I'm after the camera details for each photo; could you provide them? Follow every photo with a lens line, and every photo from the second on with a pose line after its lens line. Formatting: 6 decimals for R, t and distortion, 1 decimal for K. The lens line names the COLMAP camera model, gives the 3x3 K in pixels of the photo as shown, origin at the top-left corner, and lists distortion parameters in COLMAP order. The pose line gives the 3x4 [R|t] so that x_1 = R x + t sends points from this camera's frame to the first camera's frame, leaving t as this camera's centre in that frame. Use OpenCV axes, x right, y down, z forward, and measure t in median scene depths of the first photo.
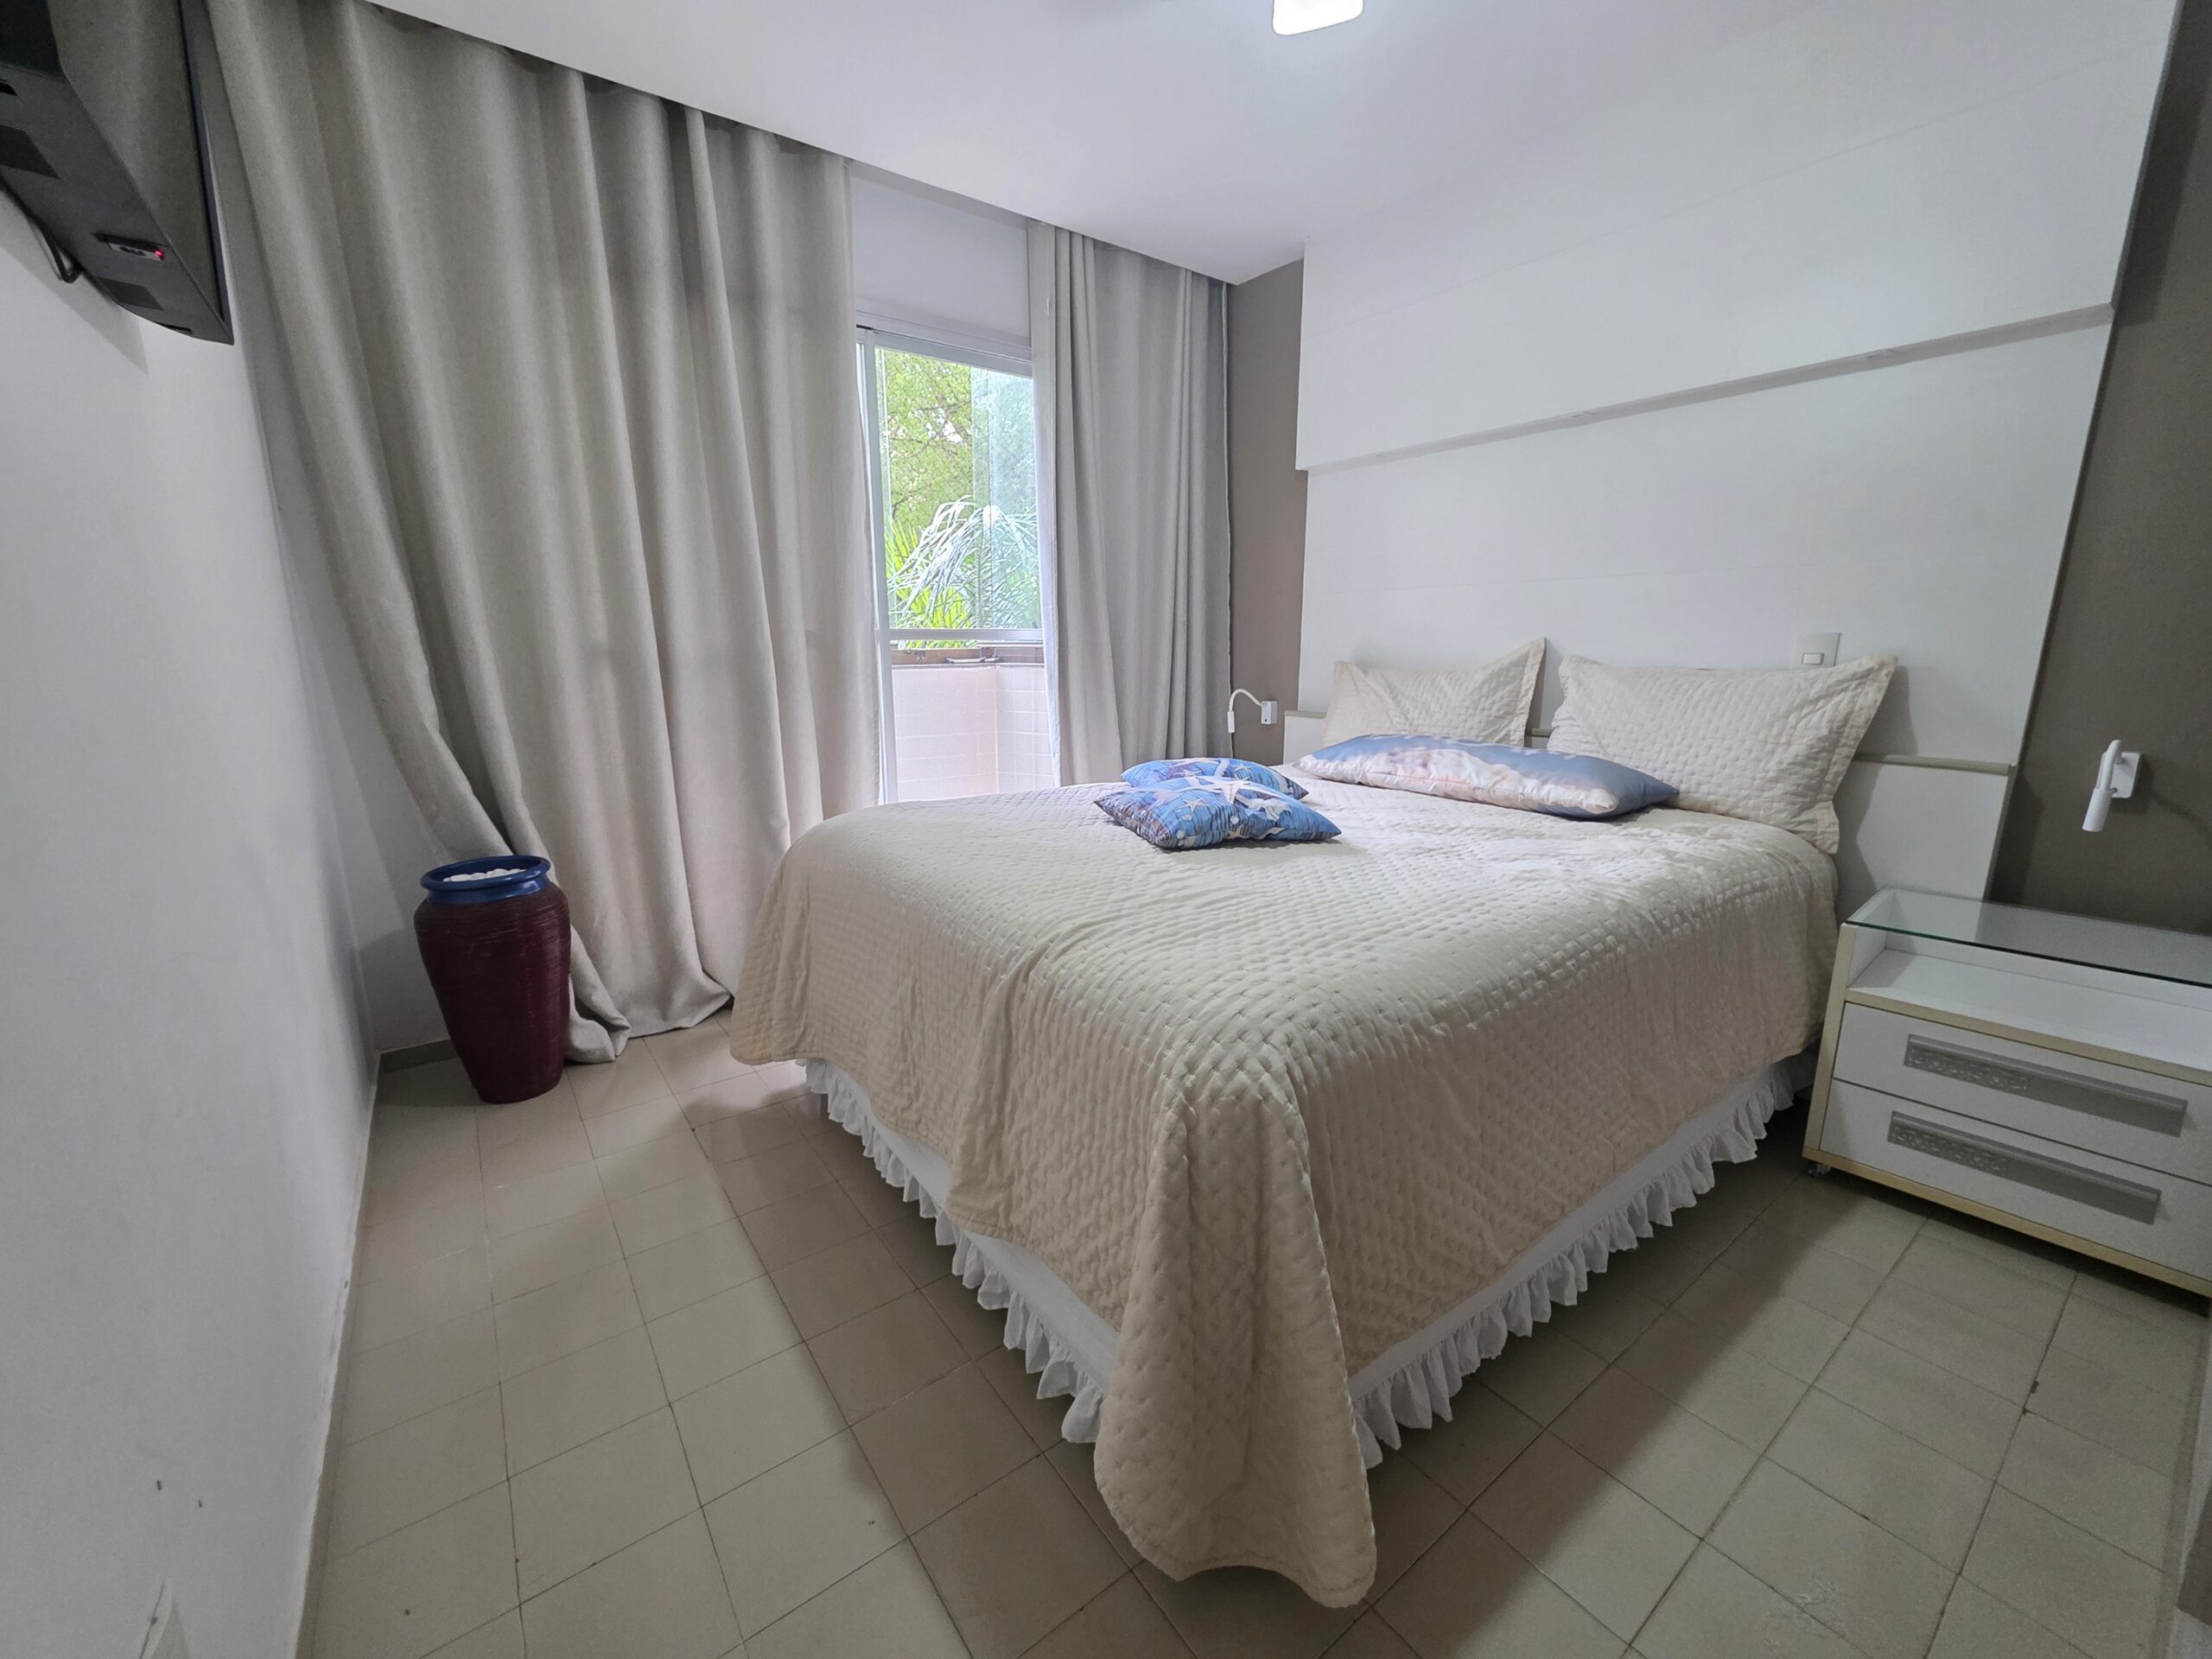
lens RADIAL K [[903.2, 0, 1106.0], [0, 903.2, 829.5], [0, 0, 1]] dist [0.000960, 0.000104]
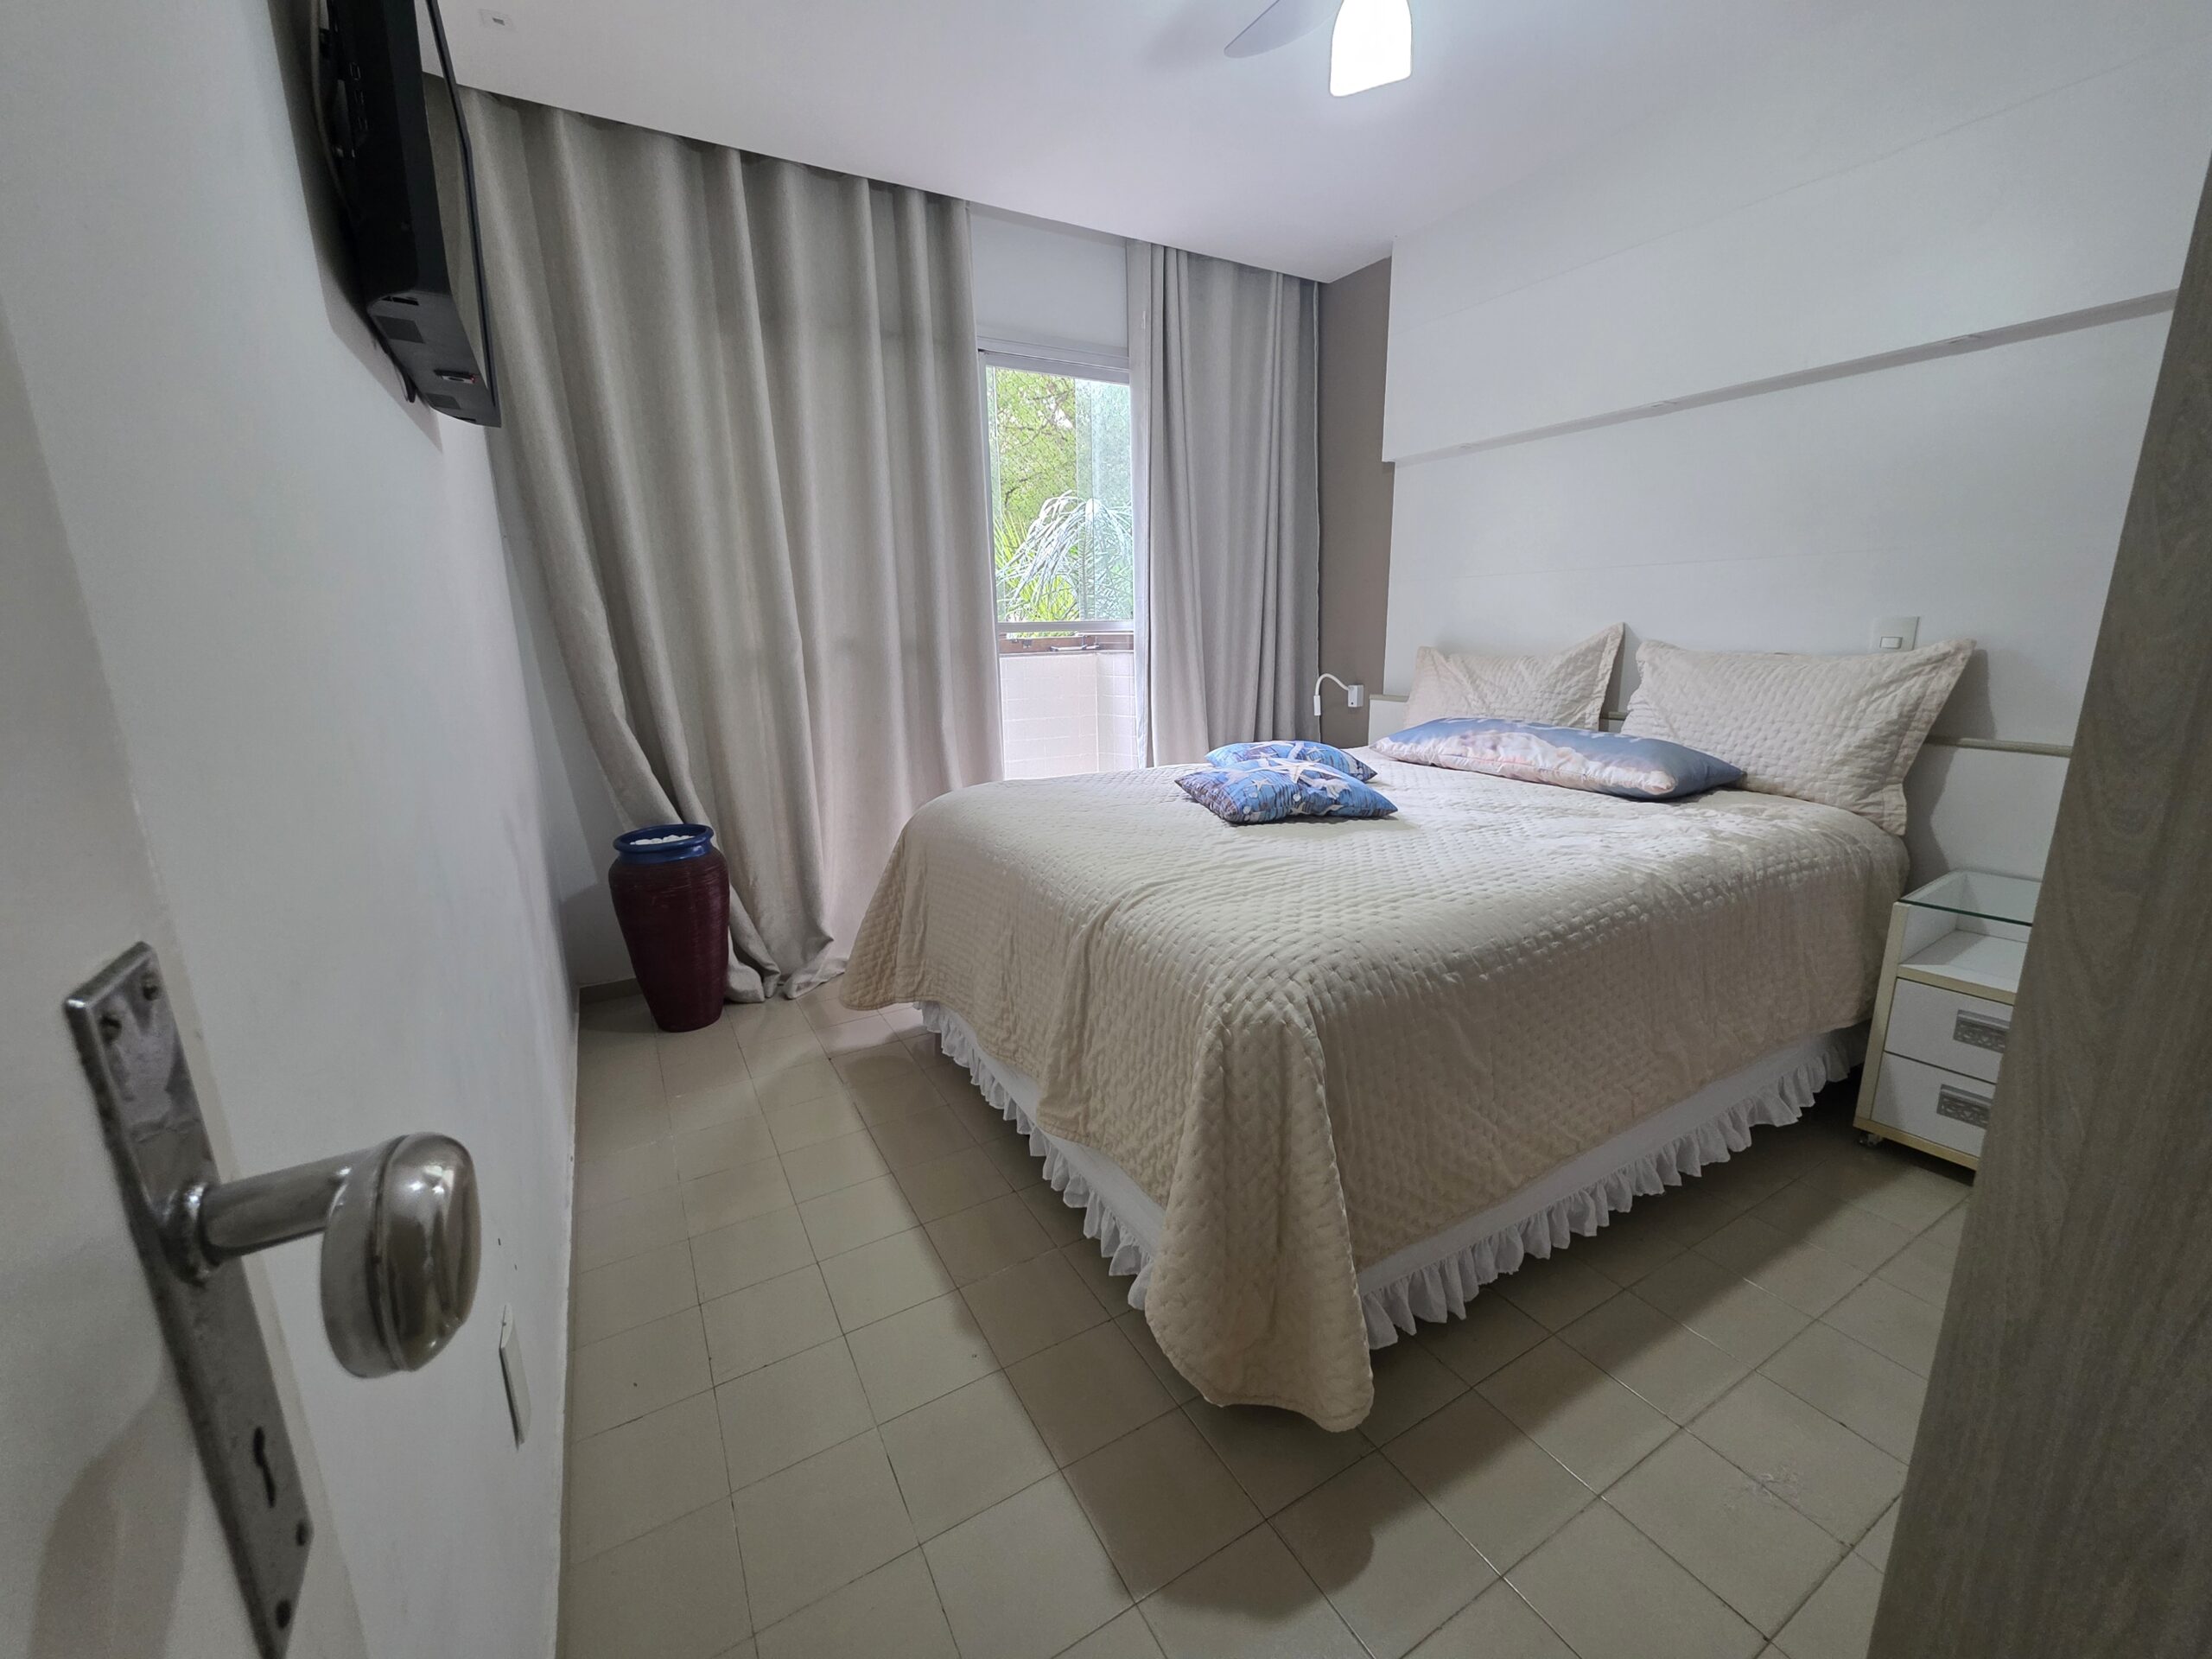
lens RADIAL K [[890.4, 0, 1106.0], [0, 890.4, 829.5], [0, 0, 1]] dist [-0.000297, -0.000074]
pose [[0.993089, 0.011075, -0.116844, 0.037424], [-0.008334, 0.999679, 0.023920, 0.004267], [0.117072, -0.022781, 0.992862, -0.119851]]
